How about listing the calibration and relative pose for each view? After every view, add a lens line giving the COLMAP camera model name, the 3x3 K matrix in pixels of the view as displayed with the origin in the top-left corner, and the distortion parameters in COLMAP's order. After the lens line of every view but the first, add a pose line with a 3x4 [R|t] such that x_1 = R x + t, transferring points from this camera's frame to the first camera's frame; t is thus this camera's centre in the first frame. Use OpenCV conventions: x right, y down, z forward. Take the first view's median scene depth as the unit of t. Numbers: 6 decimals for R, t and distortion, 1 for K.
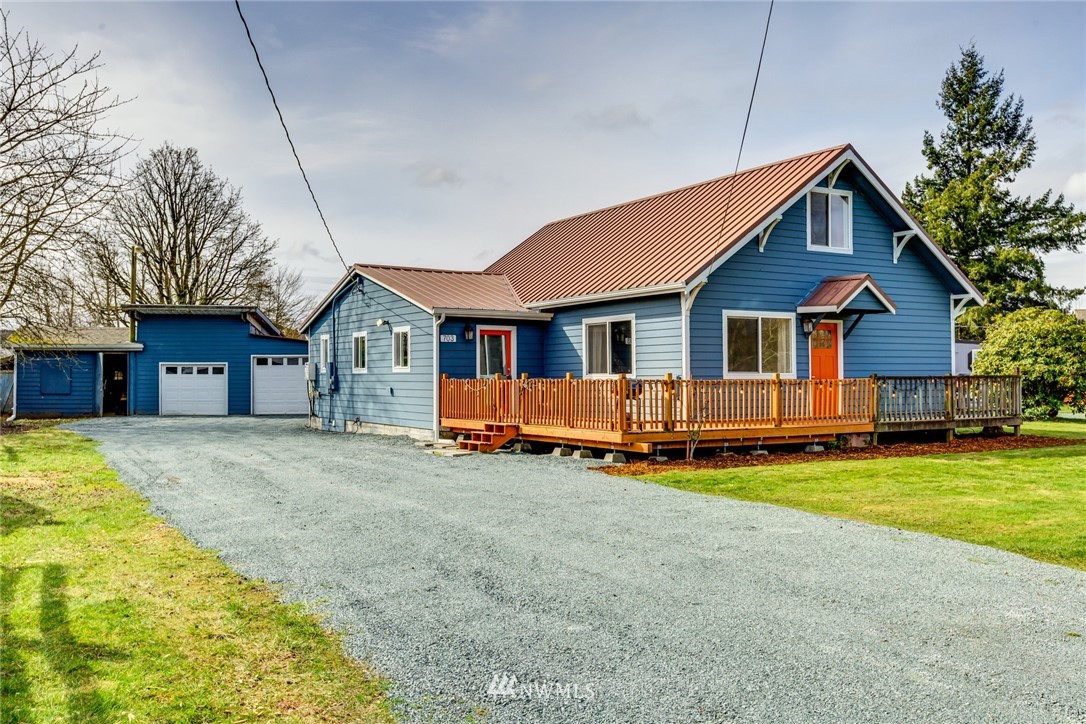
lens RADIAL K [[1008.8, 0, 550.3], [0, 1008.8, 365.8], [0, 0, 1]] dist [-0.004661, 0.000000]
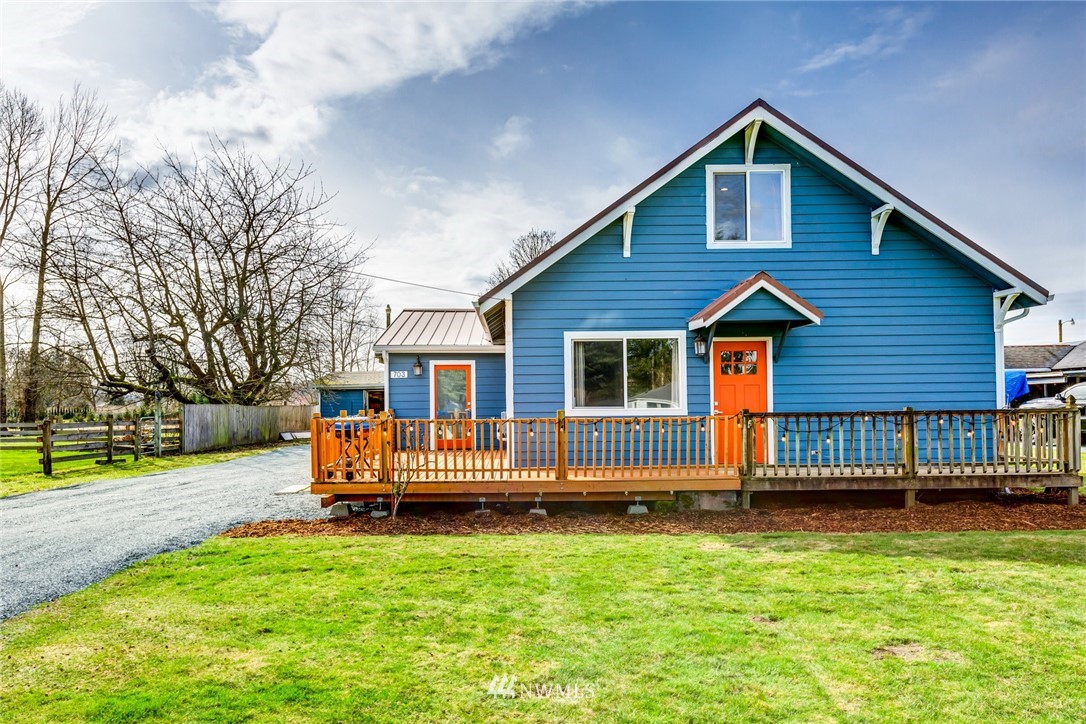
lens RADIAL K [[884.4, 0, 548.4], [0, 884.4, 358.5], [0, 0, 1]] dist [0.007508, 0.001499]
pose [[0.848136, -0.036975, -0.528486, 0.463193], [0.012734, 0.998696, -0.049437, 0.001168], [0.529625, 0.035199, 0.847501, 0.333608]]
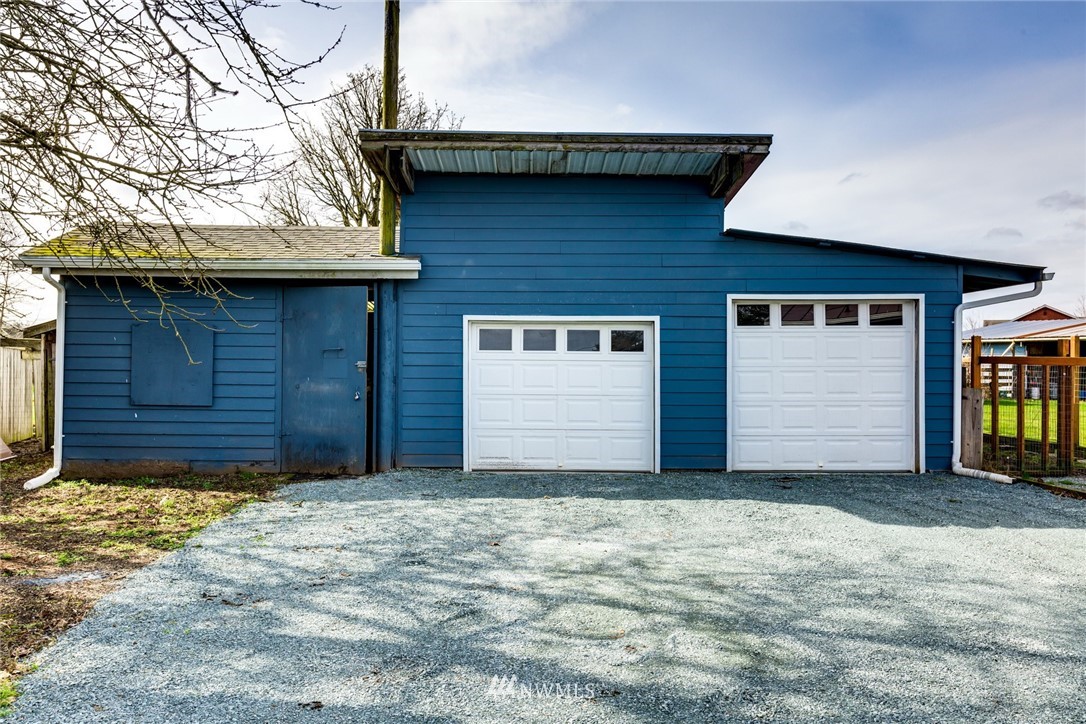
lens RADIAL K [[839.3, 0, 546.7], [0, 839.3, 358.5], [0, 0, 1]] dist [0.025127, -0.004080]
pose [[0.992281, 0.005682, -0.123880, -0.536351], [-0.004211, 0.999918, 0.012131, 0.012489], [0.123938, -0.011516, 0.992223, 1.192517]]
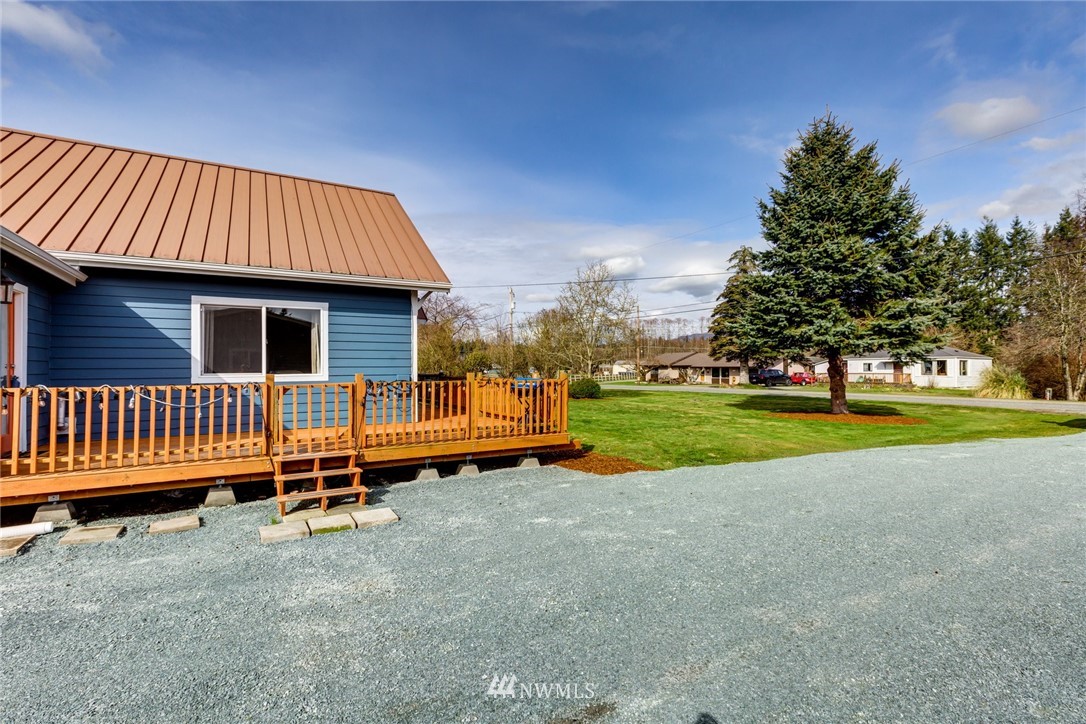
lens RADIAL K [[497.6, 0, 528.1], [0, 497.6, 363.7], [0, 0, 1]] dist [-0.005938, 0.003042]
pose [[0.007151, 0.017290, 0.999825, -0.296978], [-0.006448, 0.999831, -0.017244, 0.004993], [-0.999954, -0.006324, 0.007262, 0.729323]]
